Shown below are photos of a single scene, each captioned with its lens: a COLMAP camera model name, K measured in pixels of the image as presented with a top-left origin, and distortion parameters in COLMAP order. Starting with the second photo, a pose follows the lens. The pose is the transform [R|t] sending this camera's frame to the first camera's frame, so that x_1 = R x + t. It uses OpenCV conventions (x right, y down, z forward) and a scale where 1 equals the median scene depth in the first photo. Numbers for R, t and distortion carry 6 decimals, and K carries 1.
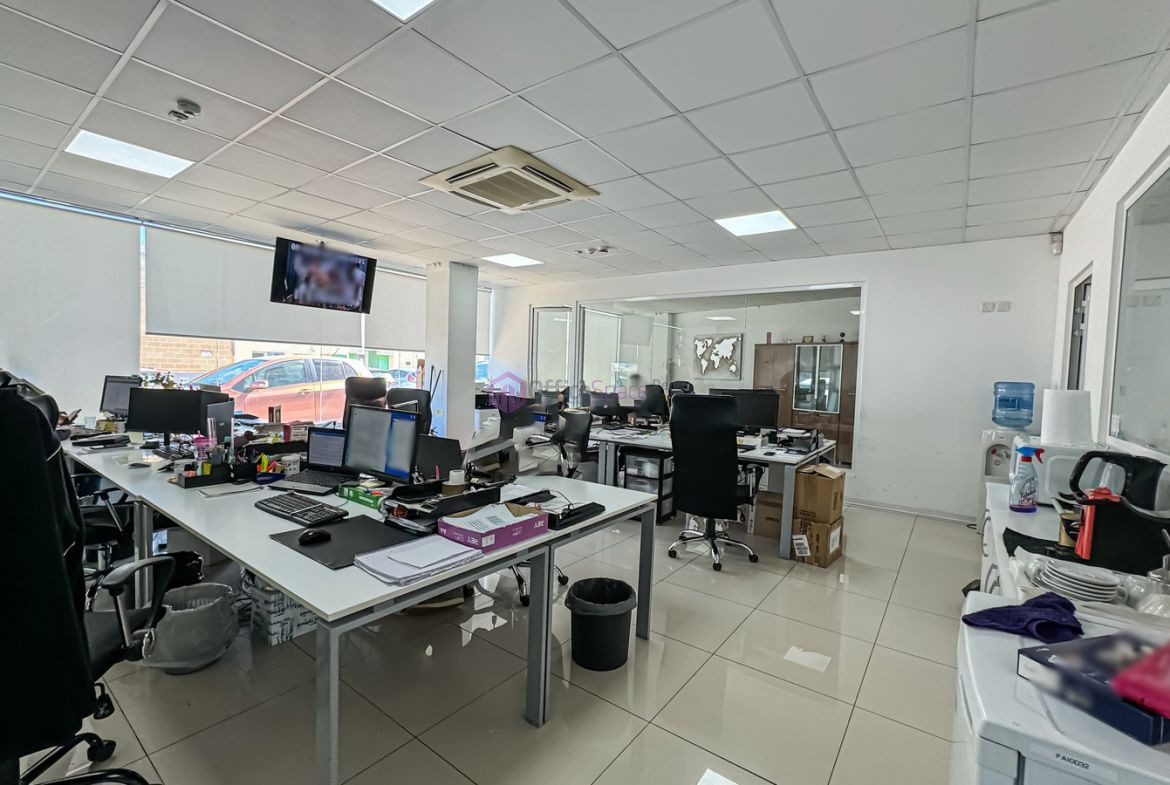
lens RADIAL K [[507.1, 0, 588.7], [0, 507.1, 392.1], [0, 0, 1]] dist [-0.038633, 0.017780]
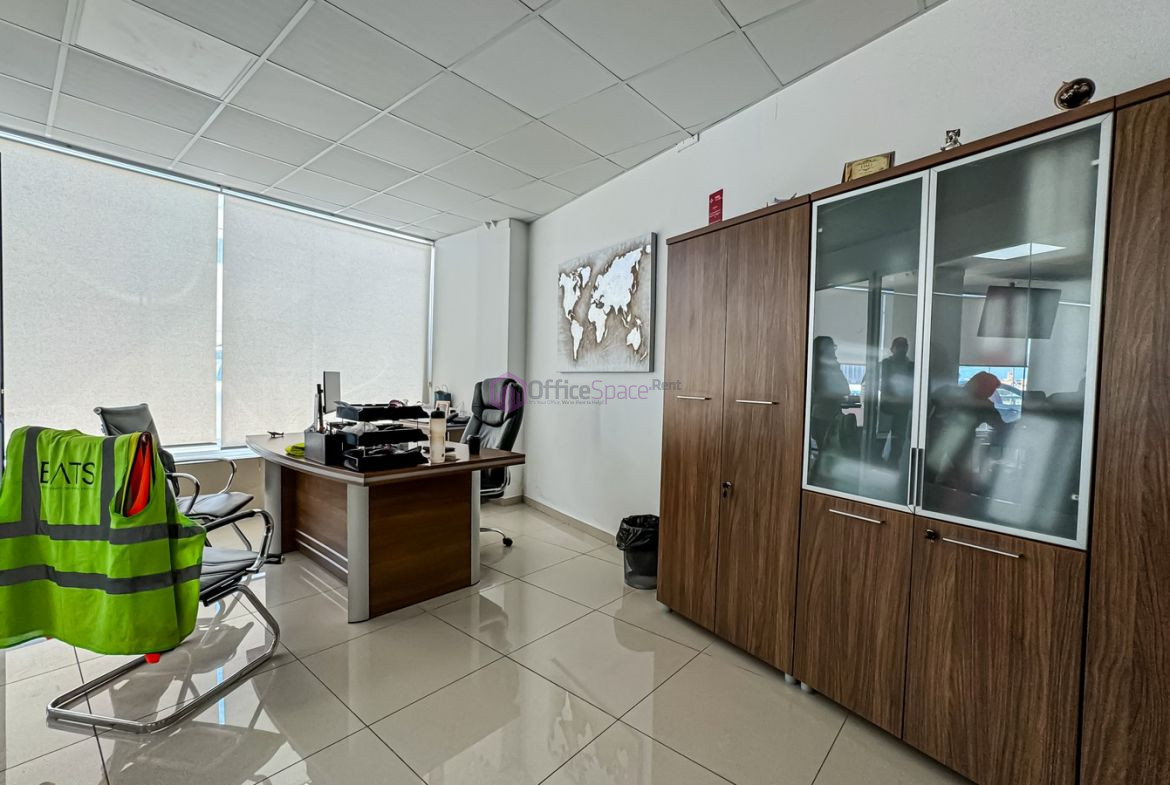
lens RADIAL K [[507.1, 0, 588.7], [0, 507.1, 392.1], [0, 0, 1]] dist [-0.038633, 0.017780]
pose [[0.997952, -0.004250, -0.063822, 0.750520], [0.002917, 0.999776, -0.020956, -0.009939], [0.063897, 0.020727, 0.997741, 1.784218]]
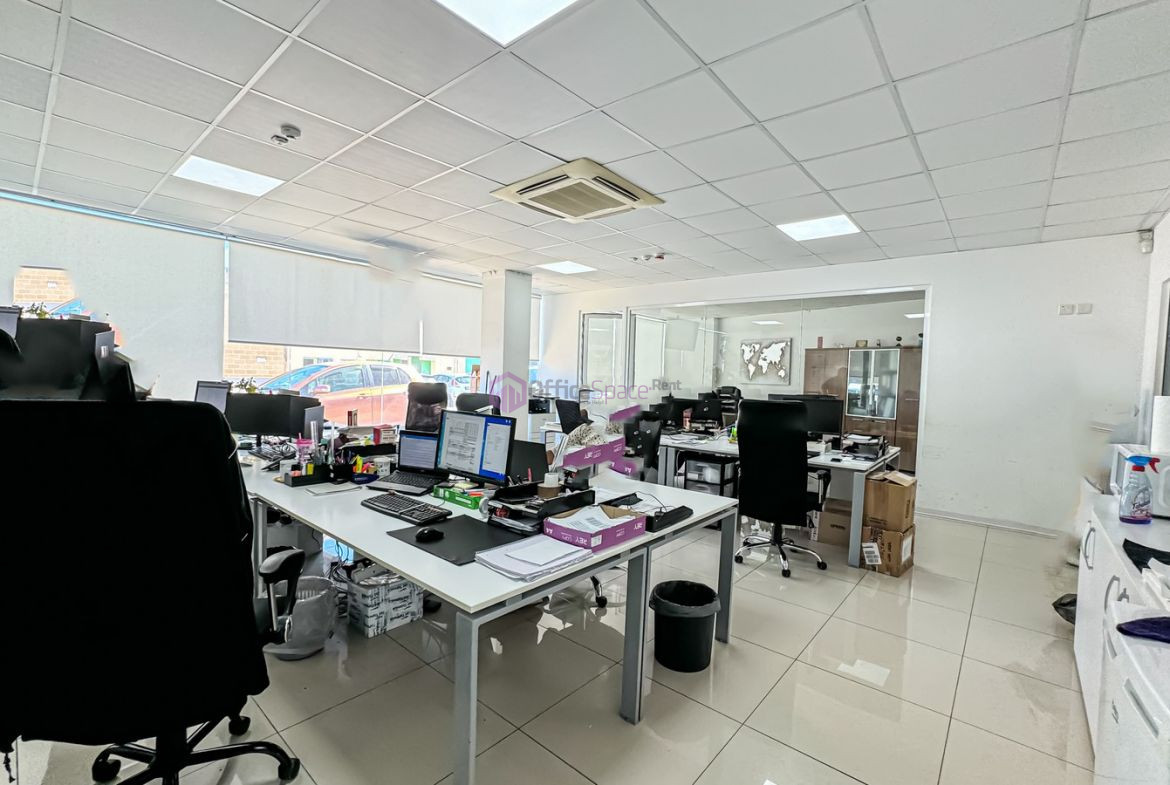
lens RADIAL K [[507.1, 0, 588.7], [0, 507.1, 392.1], [0, 0, 1]] dist [-0.038633, 0.017780]
pose [[0.997690, 0.001669, -0.067910, -0.064123], [-0.002295, 0.999956, -0.009143, -0.001217], [0.067891, 0.009277, 0.997650, -0.019211]]
